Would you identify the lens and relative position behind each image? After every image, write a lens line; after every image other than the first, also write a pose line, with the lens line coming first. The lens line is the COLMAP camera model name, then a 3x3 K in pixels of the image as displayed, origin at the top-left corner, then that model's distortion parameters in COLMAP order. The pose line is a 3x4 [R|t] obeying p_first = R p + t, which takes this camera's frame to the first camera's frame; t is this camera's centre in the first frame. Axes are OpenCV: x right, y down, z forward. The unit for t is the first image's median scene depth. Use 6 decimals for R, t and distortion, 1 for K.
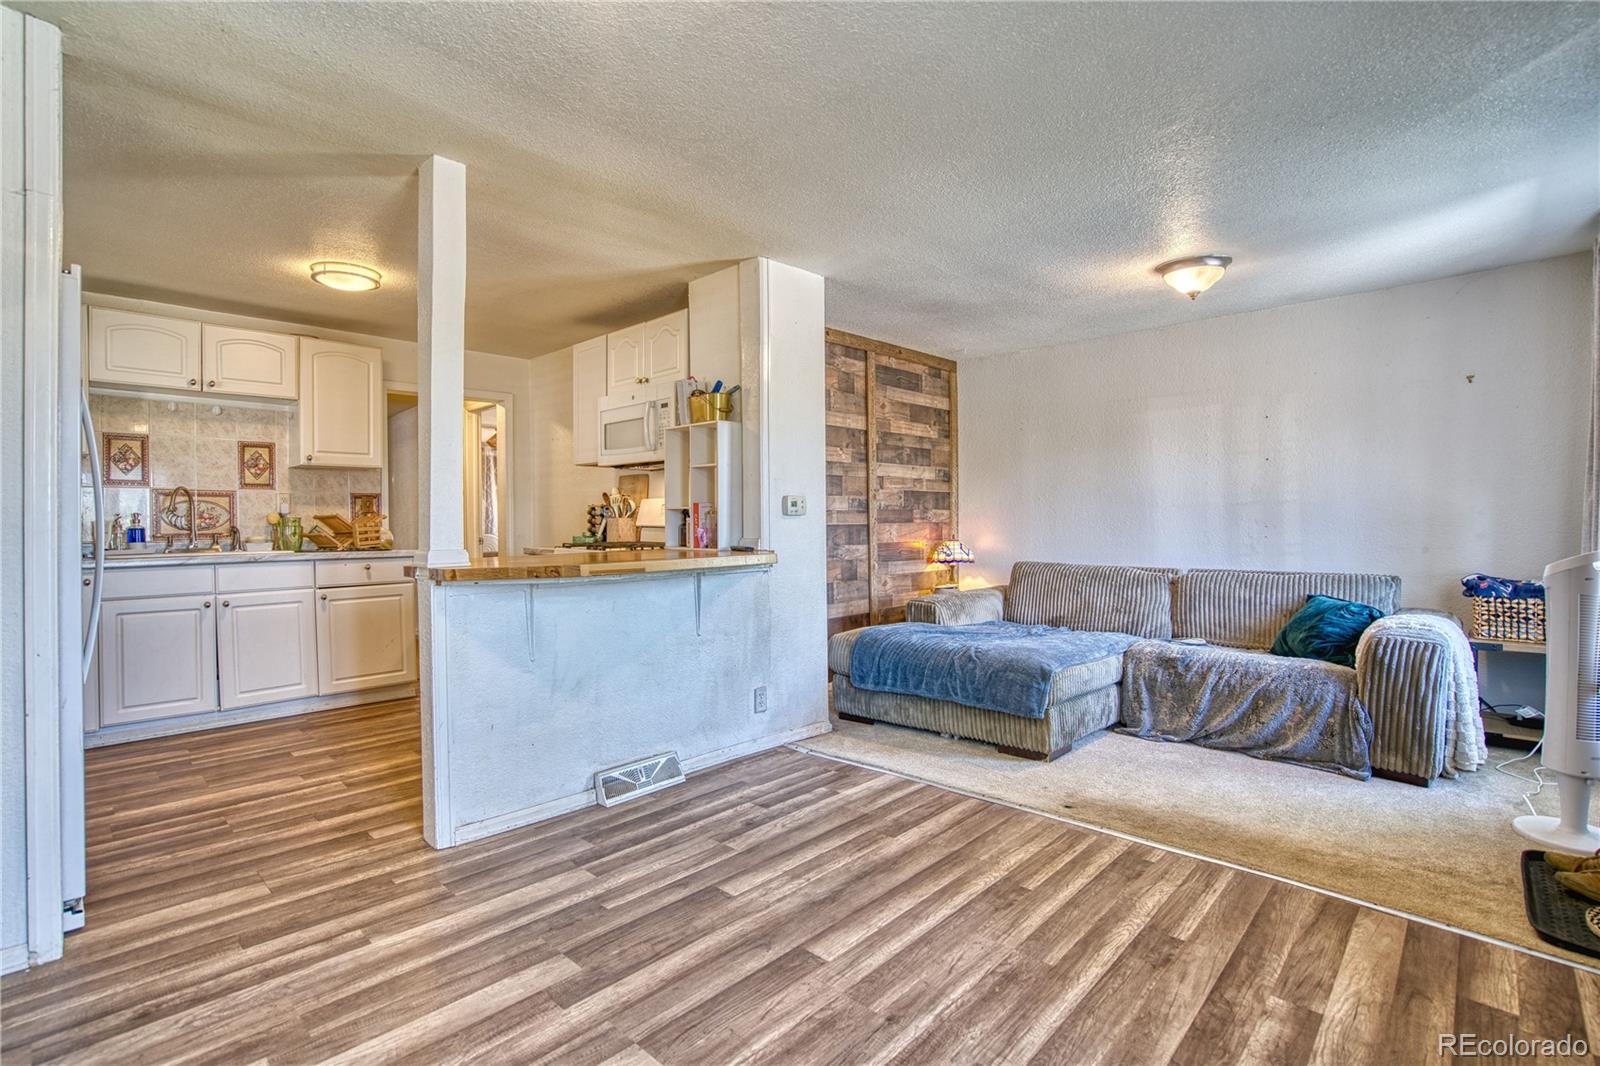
lens RADIAL K [[750.4, 0, 796.4], [0, 750.4, 534.9], [0, 0, 1]] dist [-0.044157, 0.010586]
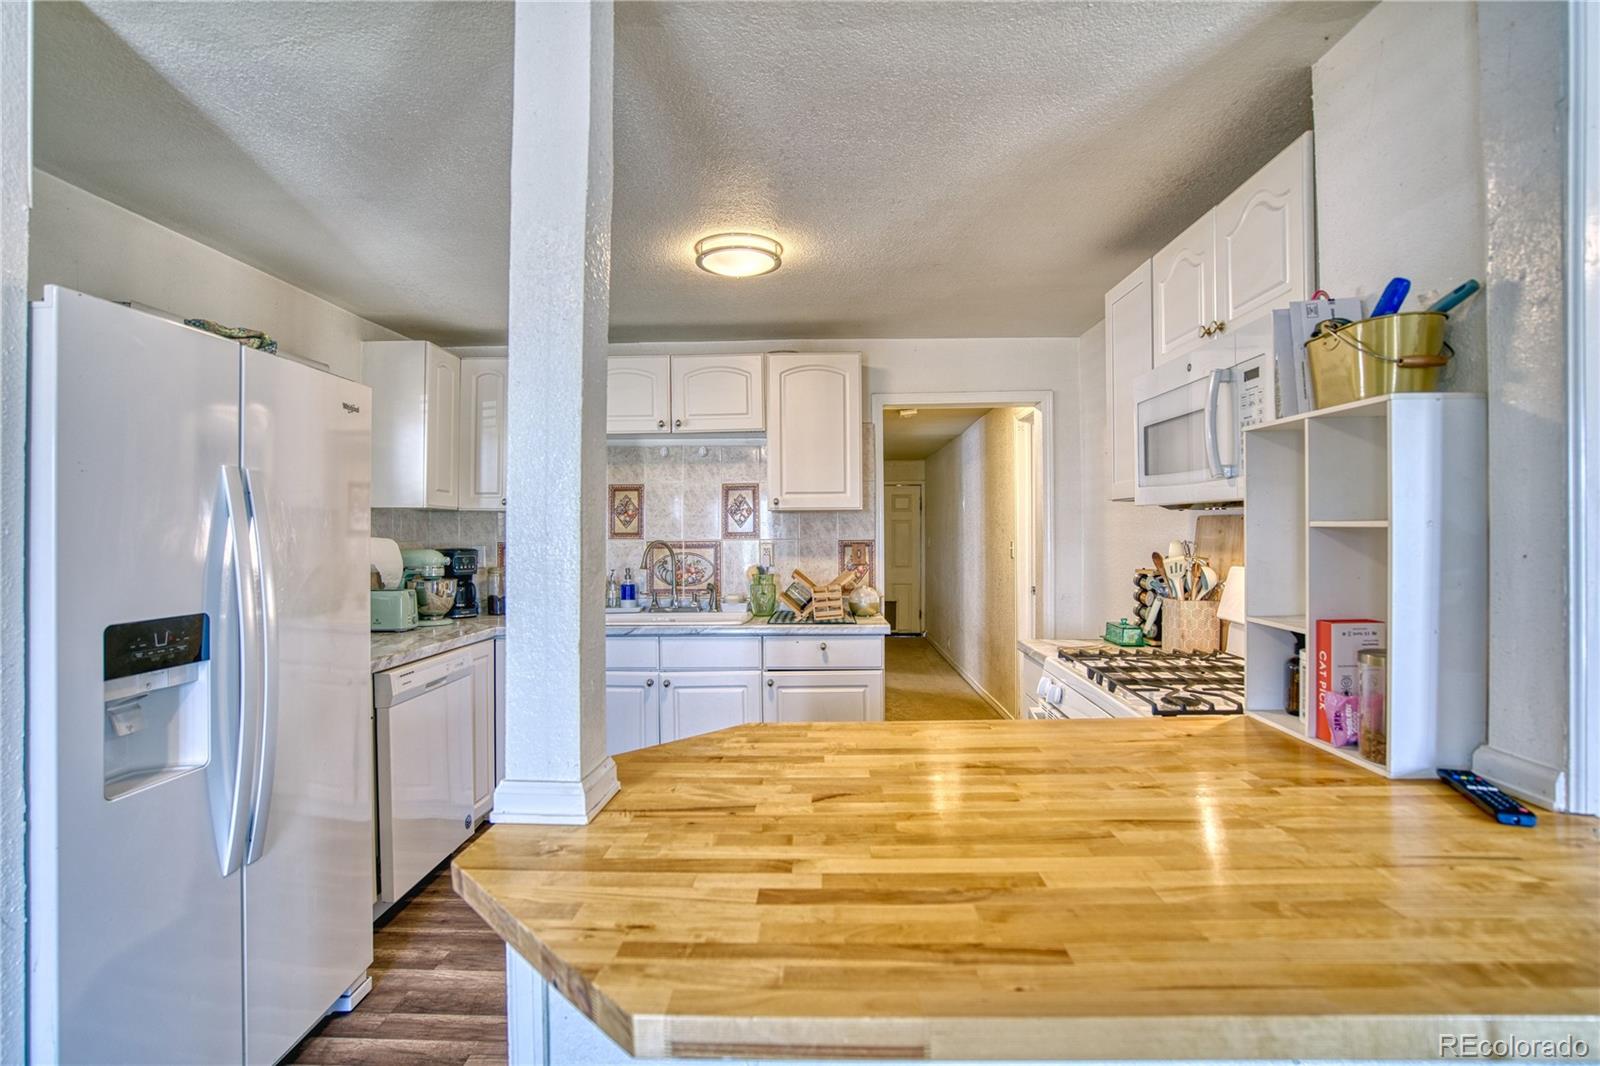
lens RADIAL K [[750.4, 0, 802.8], [0, 750.4, 535.3], [0, 0, 1]] dist [-0.044157, 0.010586]
pose [[0.673978, 0.008358, -0.738704, -0.040378], [-0.009772, 0.999949, 0.002398, -0.089001], [0.738687, 0.005602, 0.674026, 0.591302]]
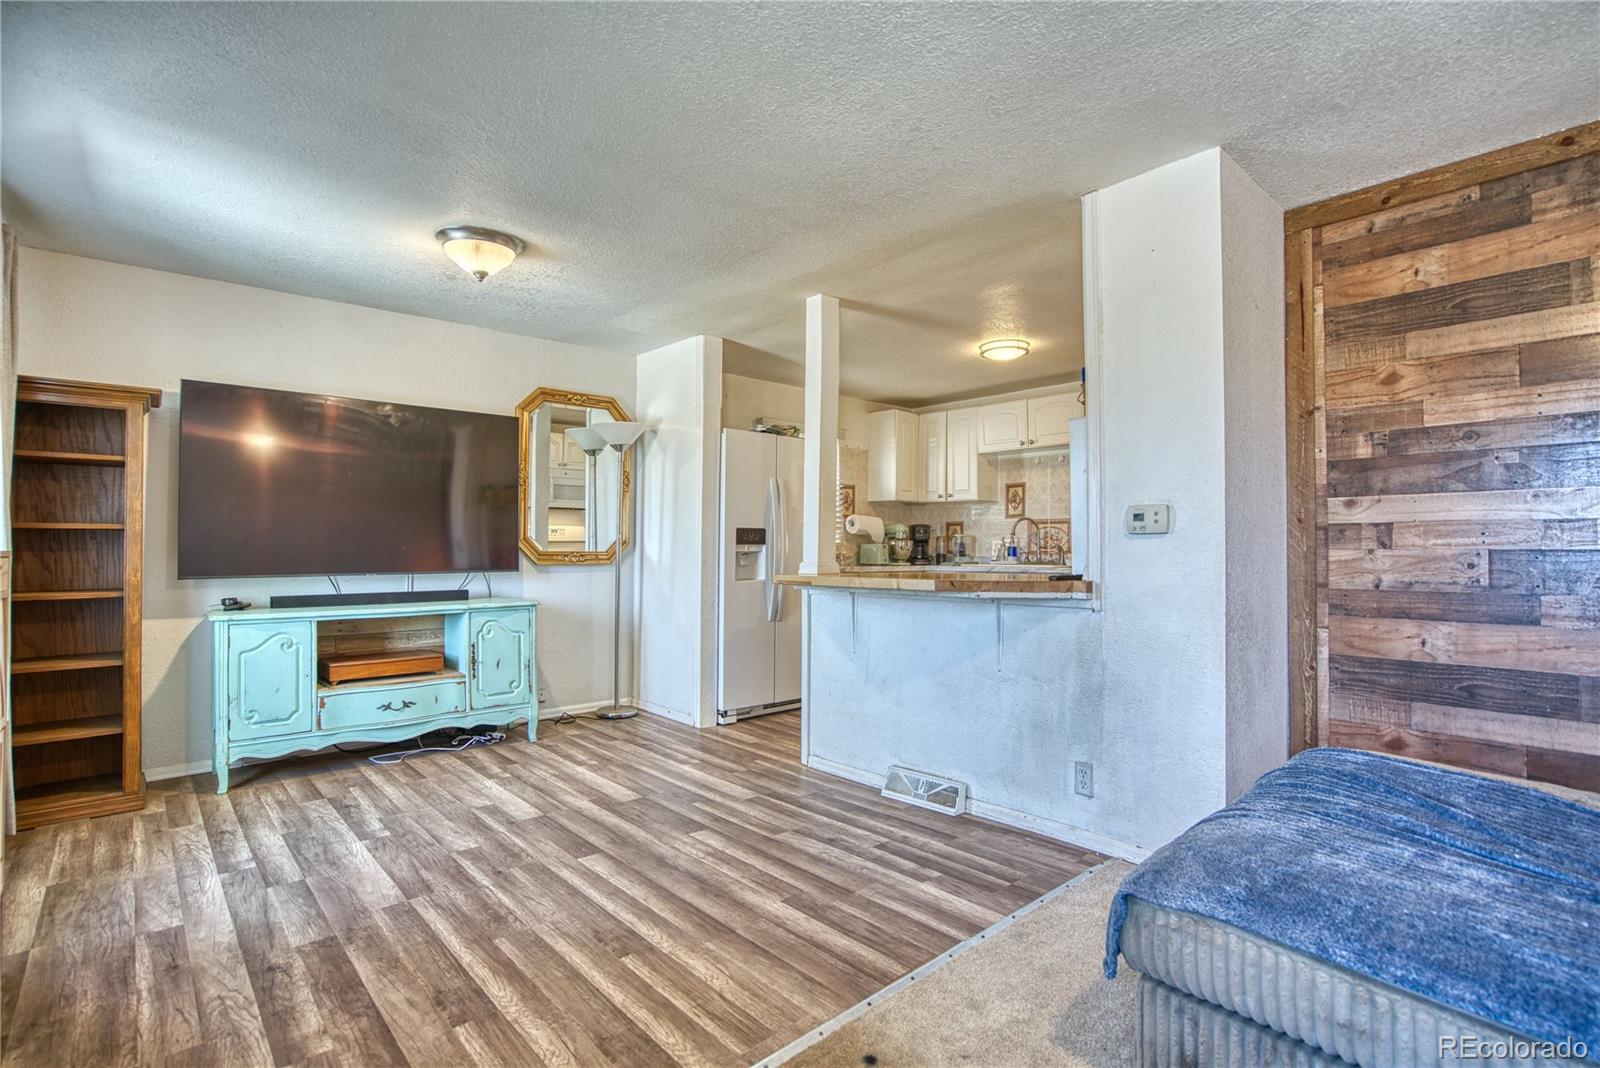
lens RADIAL K [[750.4, 0, 800.5], [0, 750.4, 535.5], [0, 0, 1]] dist [-0.044157, 0.010586]
pose [[-0.068053, -0.010341, -0.997628, 0.730488], [-0.016314, 0.999824, -0.009251, -0.012855], [0.997548, 0.015646, -0.068210, 0.779267]]
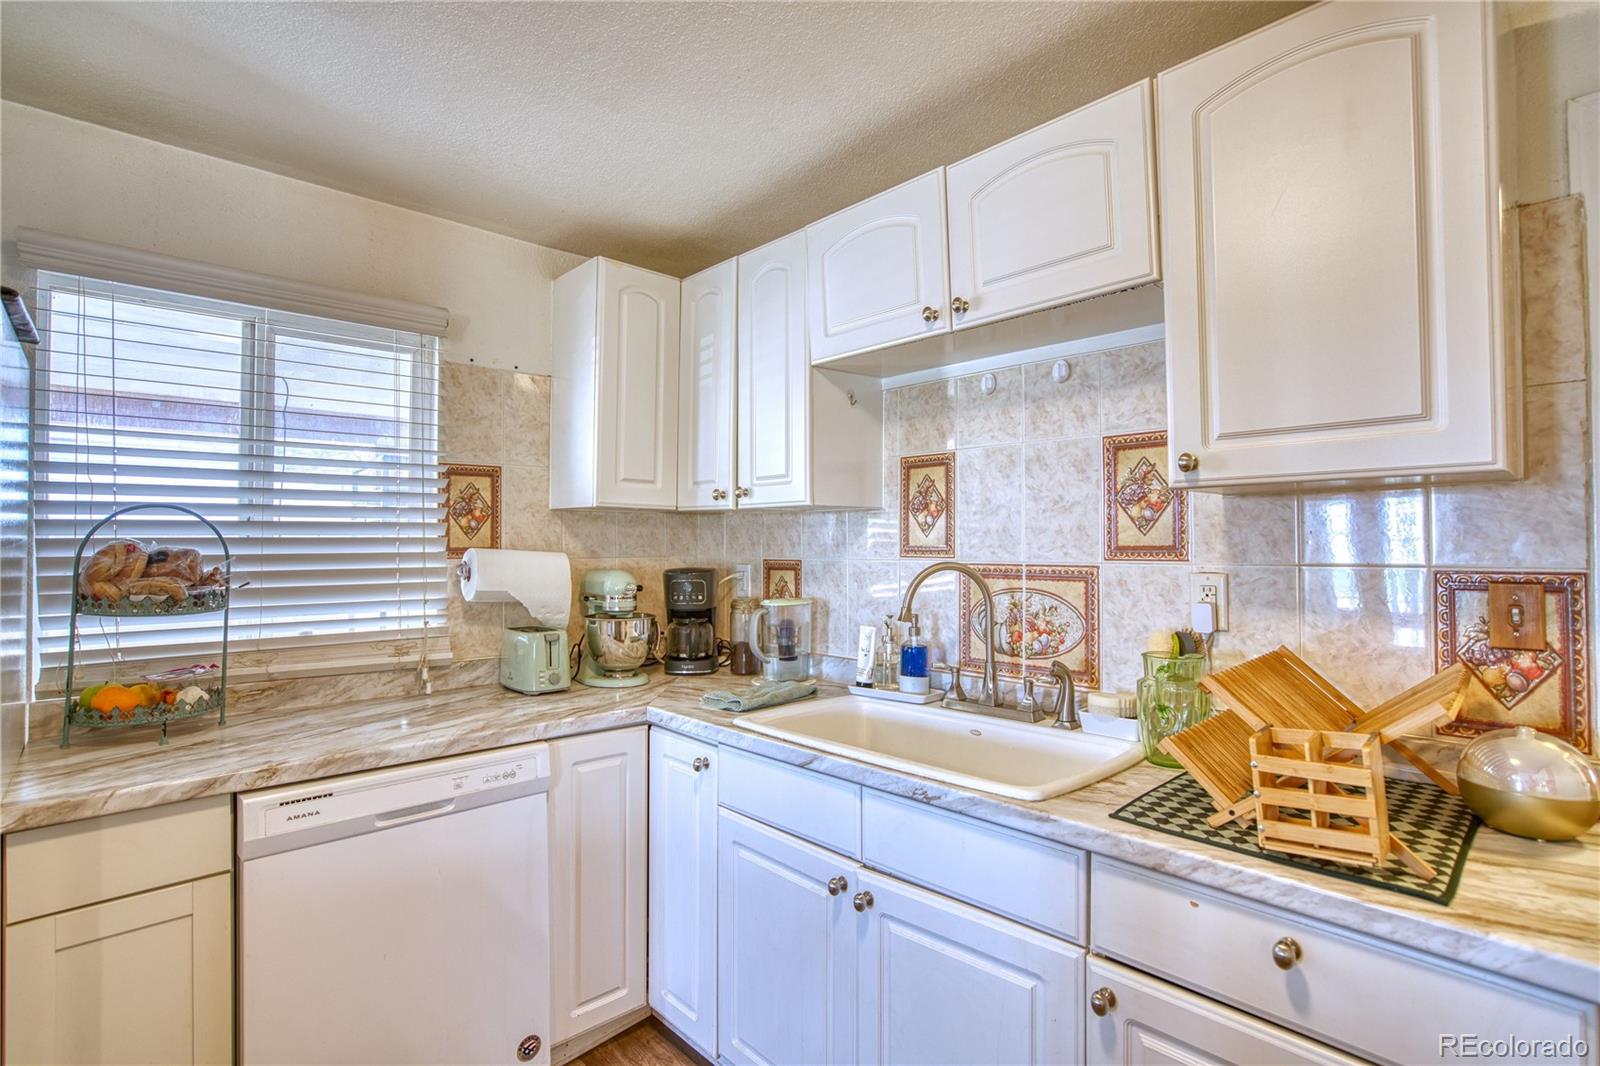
lens RADIAL K [[750.4, 0, 799.9], [0, 750.4, 538.4], [0, 0, 1]] dist [-0.044157, 0.010586]
pose [[-0.045626, -0.000902, -0.998958, -0.456928], [-0.009521, 0.999955, -0.000468, -0.092454], [0.998913, 0.009489, -0.045632, 1.090008]]
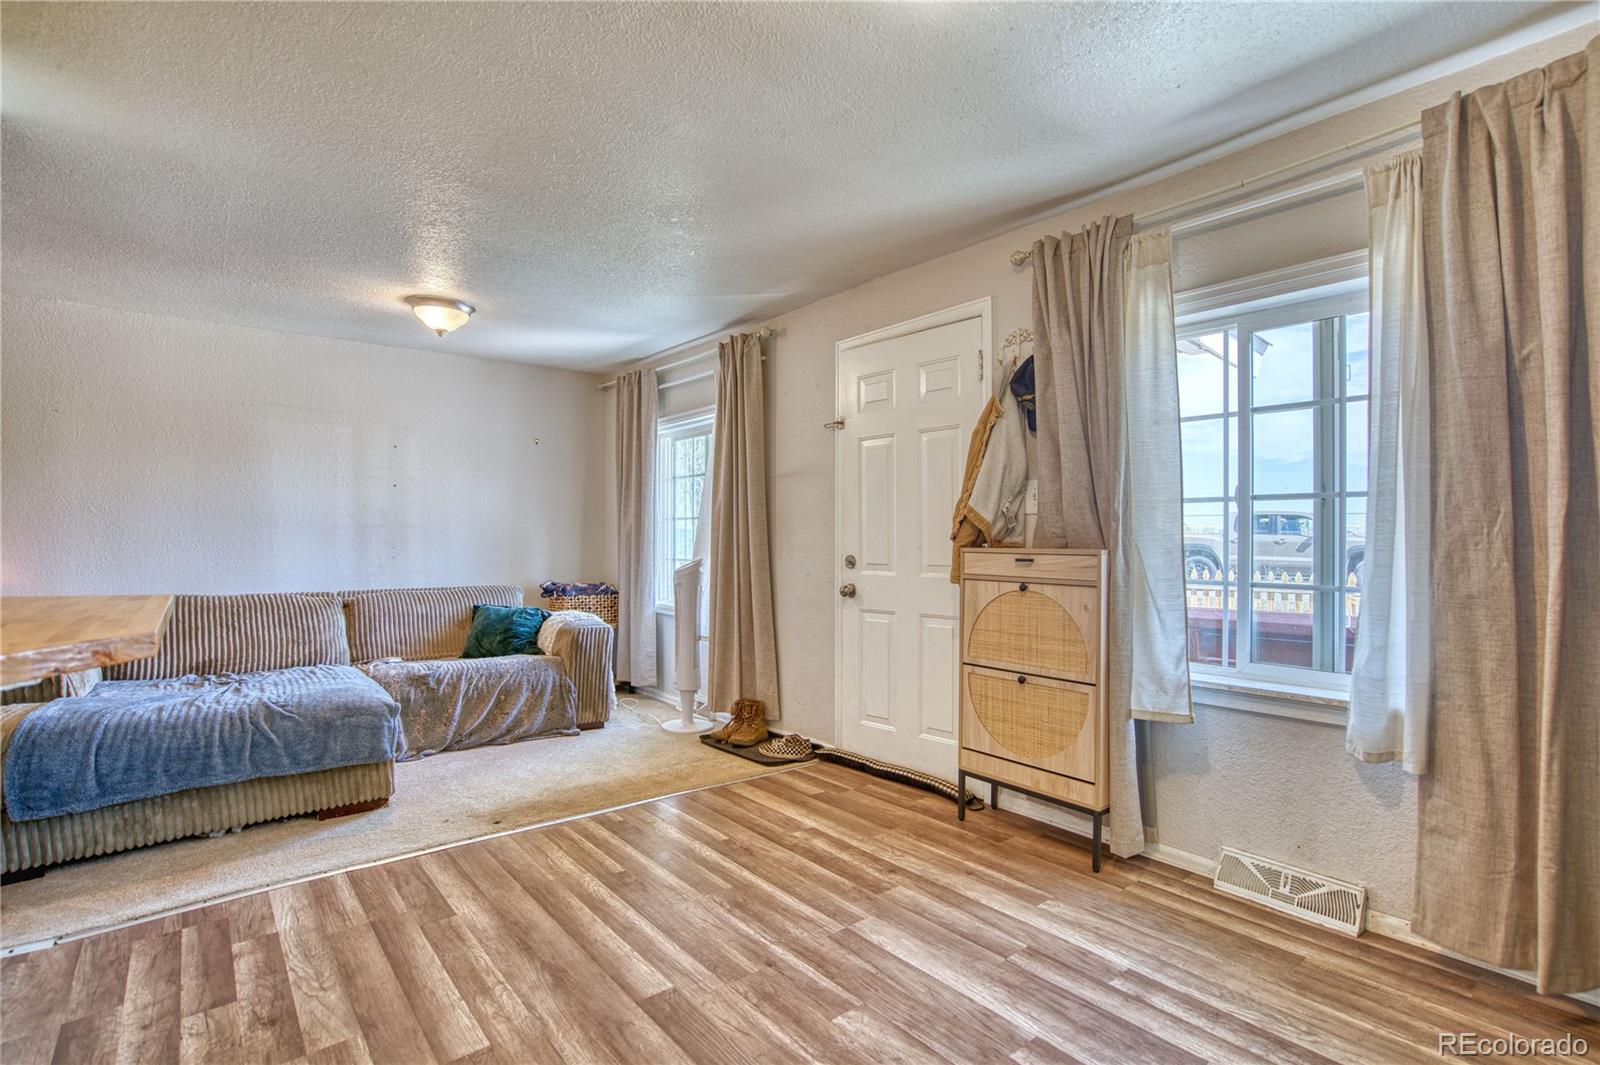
lens RADIAL K [[750.4, 0, 809.3], [0, 750.4, 536.8], [0, 0, 1]] dist [-0.044157, 0.010586]
pose [[0.105476, 0.013318, 0.994333, -0.481902], [0.012655, 0.999811, -0.014733, -0.004899], [-0.994341, 0.014137, 0.105287, 0.366261]]
